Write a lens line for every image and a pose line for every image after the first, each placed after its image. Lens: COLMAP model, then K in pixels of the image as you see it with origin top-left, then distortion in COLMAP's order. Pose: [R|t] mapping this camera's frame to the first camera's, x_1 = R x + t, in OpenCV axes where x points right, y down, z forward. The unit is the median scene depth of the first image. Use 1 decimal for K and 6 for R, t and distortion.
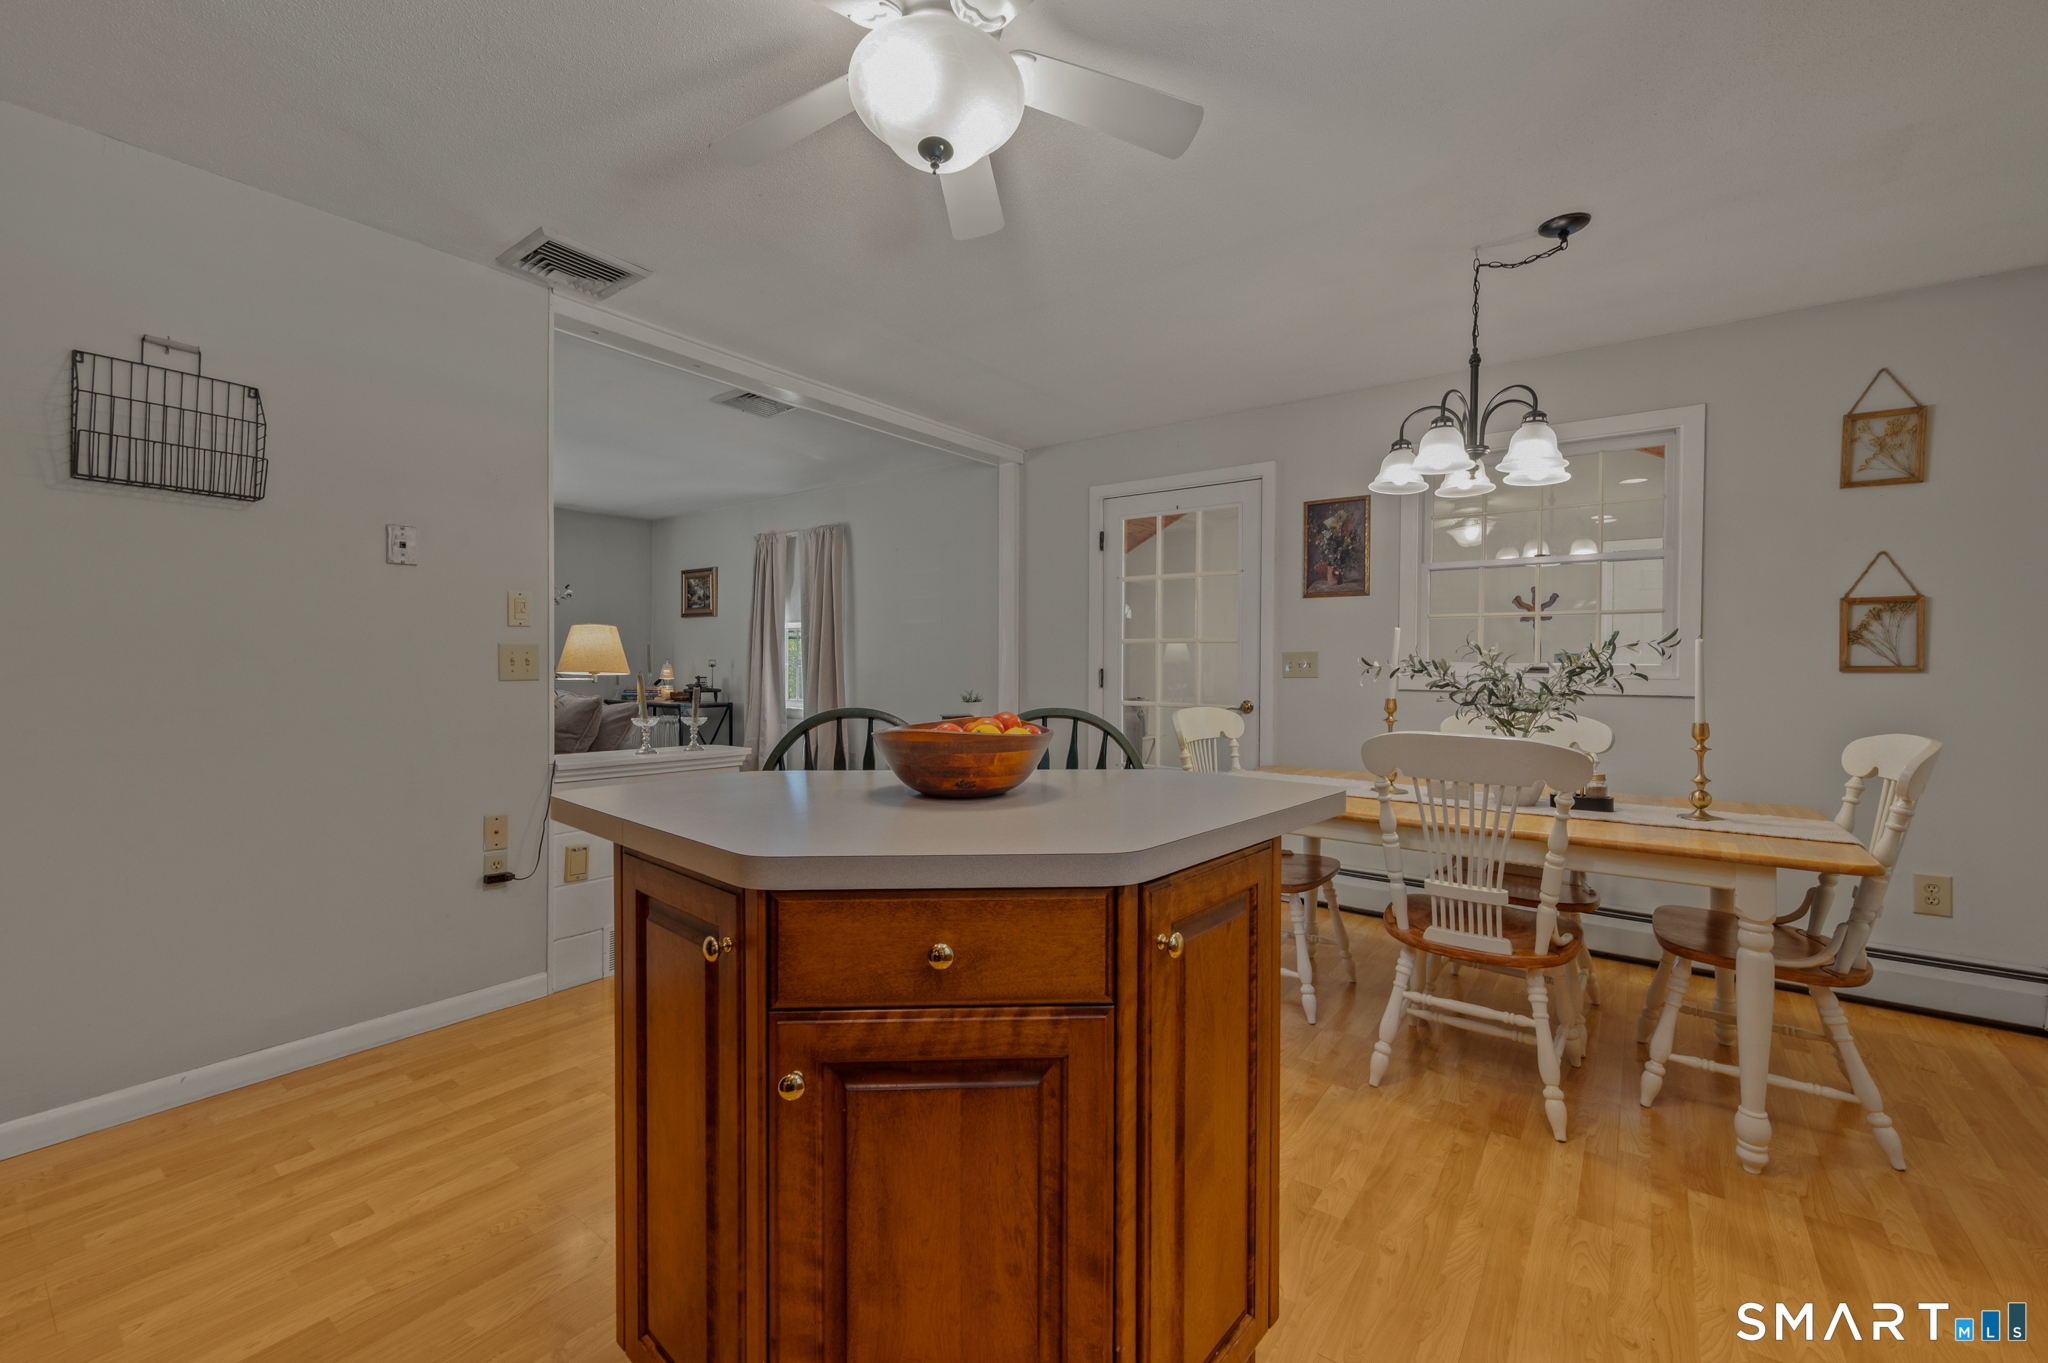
lens RADIAL K [[825.7, 0, 1039.2], [0, 825.7, 672.4], [0, 0, 1]] dist [-0.000072, 0.000152]
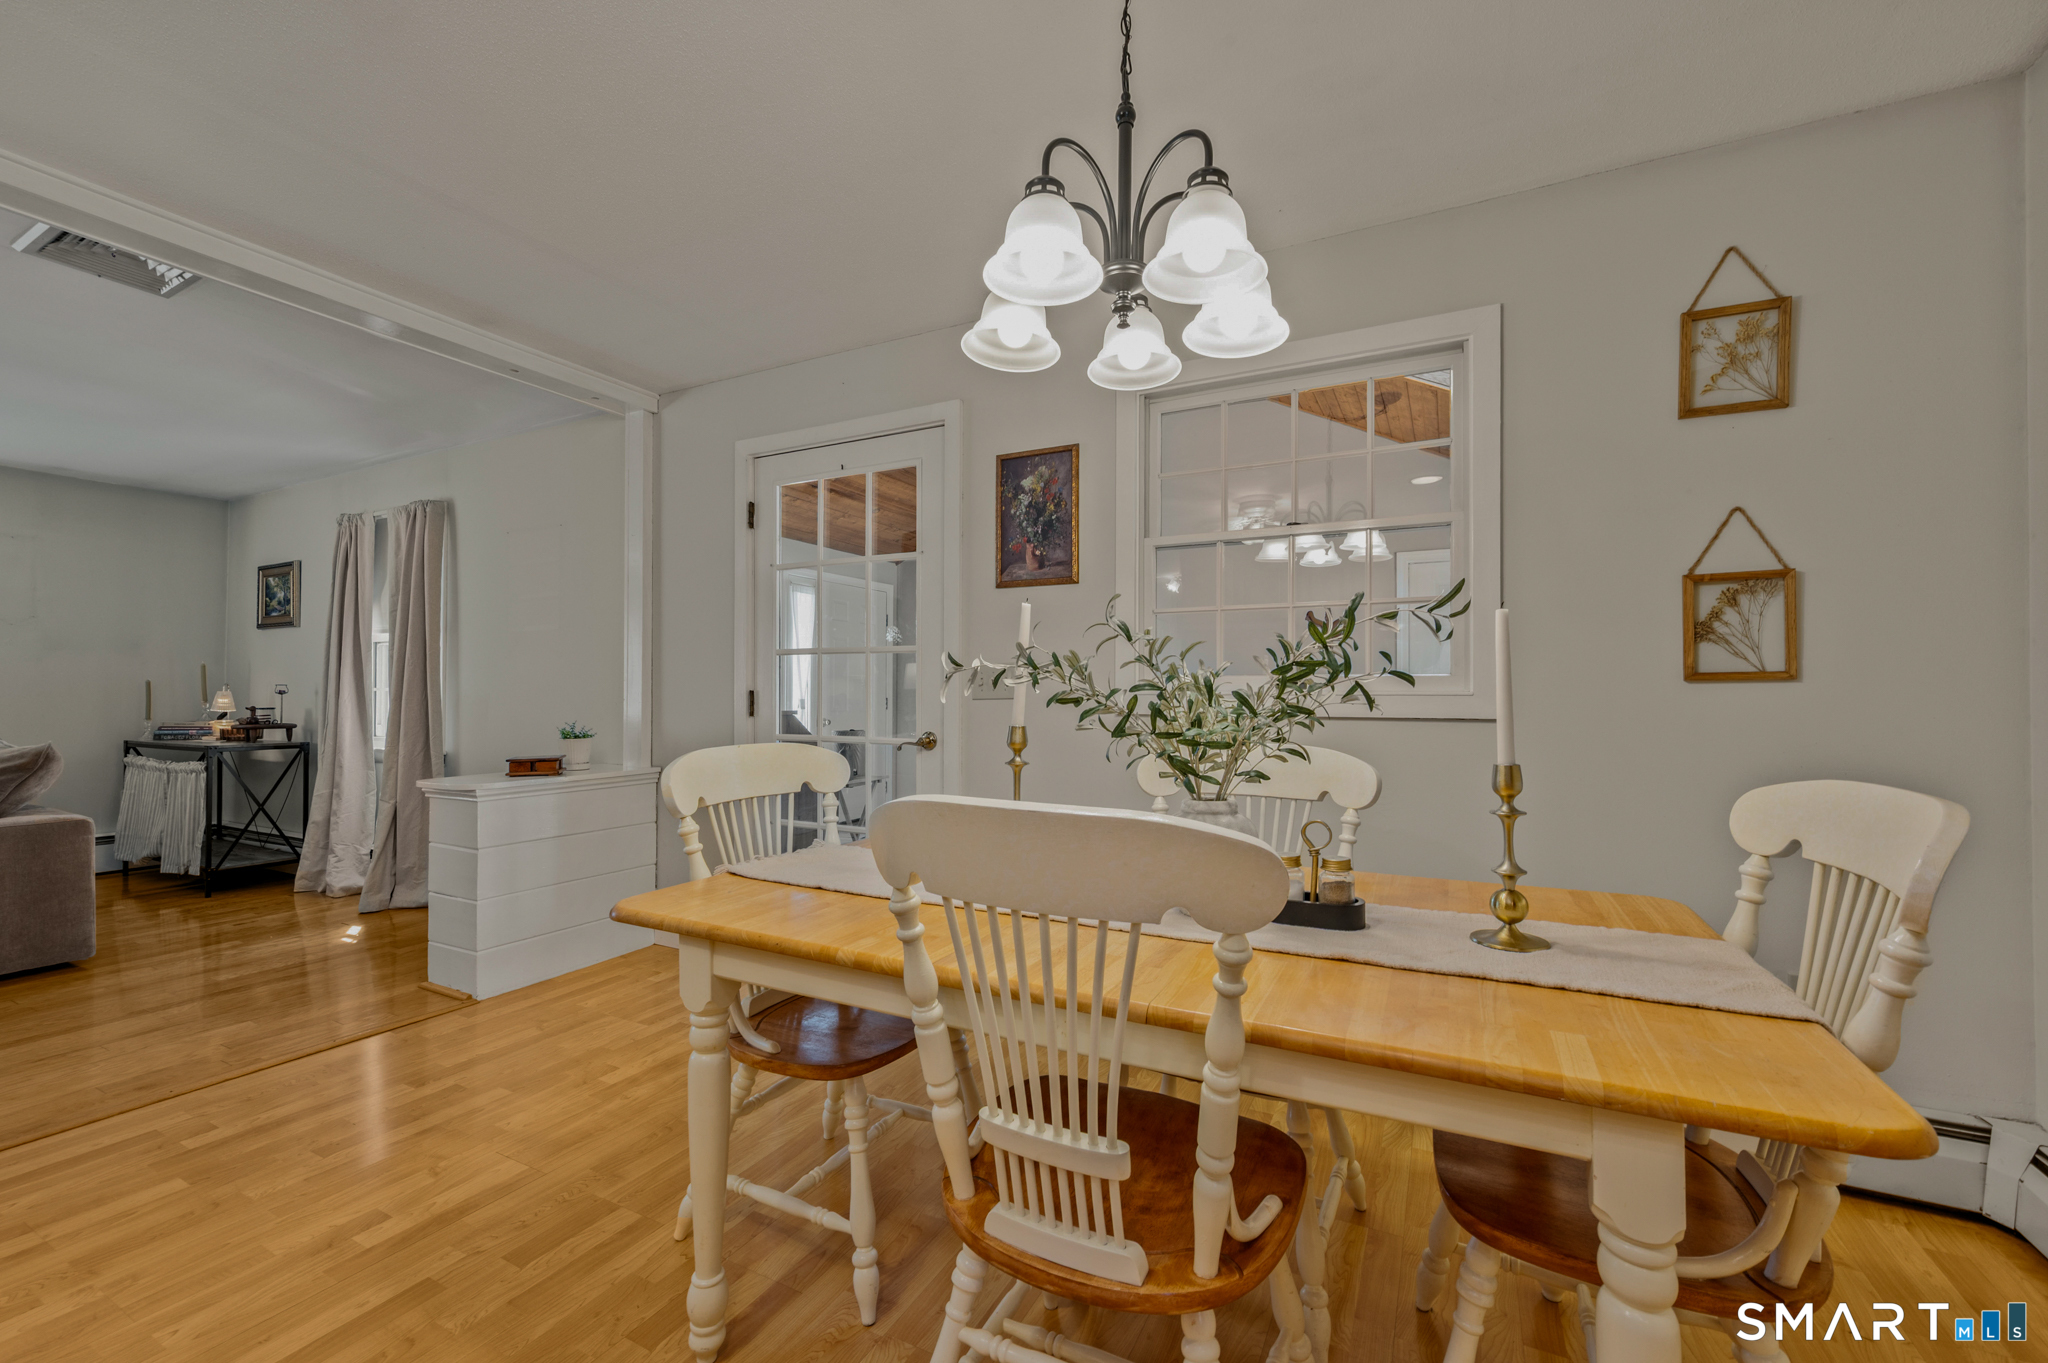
lens RADIAL K [[840.8, 0, 997.3], [0, 840.8, 688.4], [0, 0, 1]] dist [-0.001344, -0.000210]
pose [[0.990377, -0.002900, 0.138369, 0.311123], [0.005777, 0.999775, -0.020401, 0.016589], [-0.138278, 0.021004, 0.990171, 0.394477]]
